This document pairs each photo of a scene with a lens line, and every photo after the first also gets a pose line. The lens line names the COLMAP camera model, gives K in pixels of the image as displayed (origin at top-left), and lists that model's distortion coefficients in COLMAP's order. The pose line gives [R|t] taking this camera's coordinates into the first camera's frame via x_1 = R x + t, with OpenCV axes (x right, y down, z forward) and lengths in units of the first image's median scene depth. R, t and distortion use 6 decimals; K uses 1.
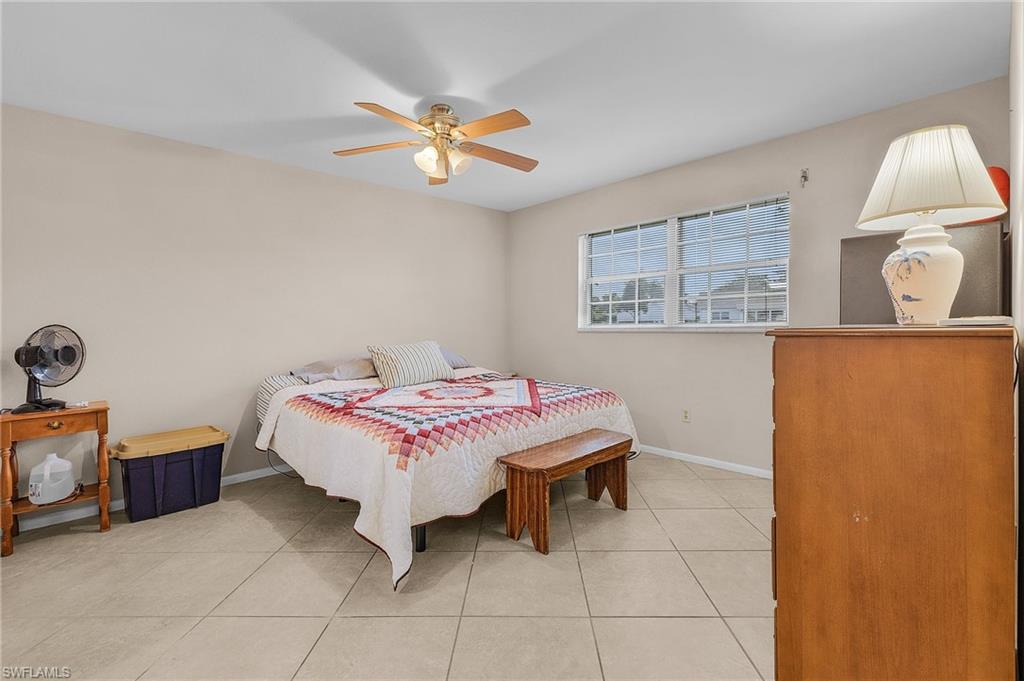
lens RADIAL K [[447.1, 0, 511.4], [0, 447.1, 336.5], [0, 0, 1]] dist [0.008627, -0.000107]
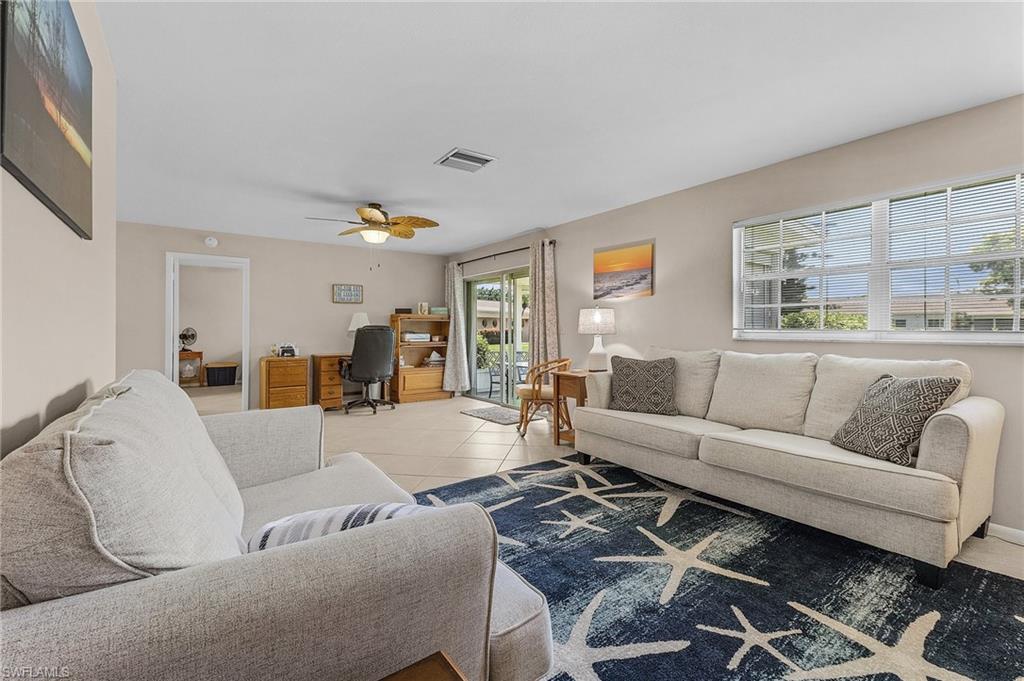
lens RADIAL K [[447.1, 0, 515.7], [0, 447.1, 334.5], [0, 0, 1]] dist [0.008627, -0.000107]
pose [[0.993918, 0.001242, -0.110112, 1.889209], [-0.002730, 0.999907, -0.013364, 0.065481], [0.110086, 0.013584, 0.993829, -2.184777]]
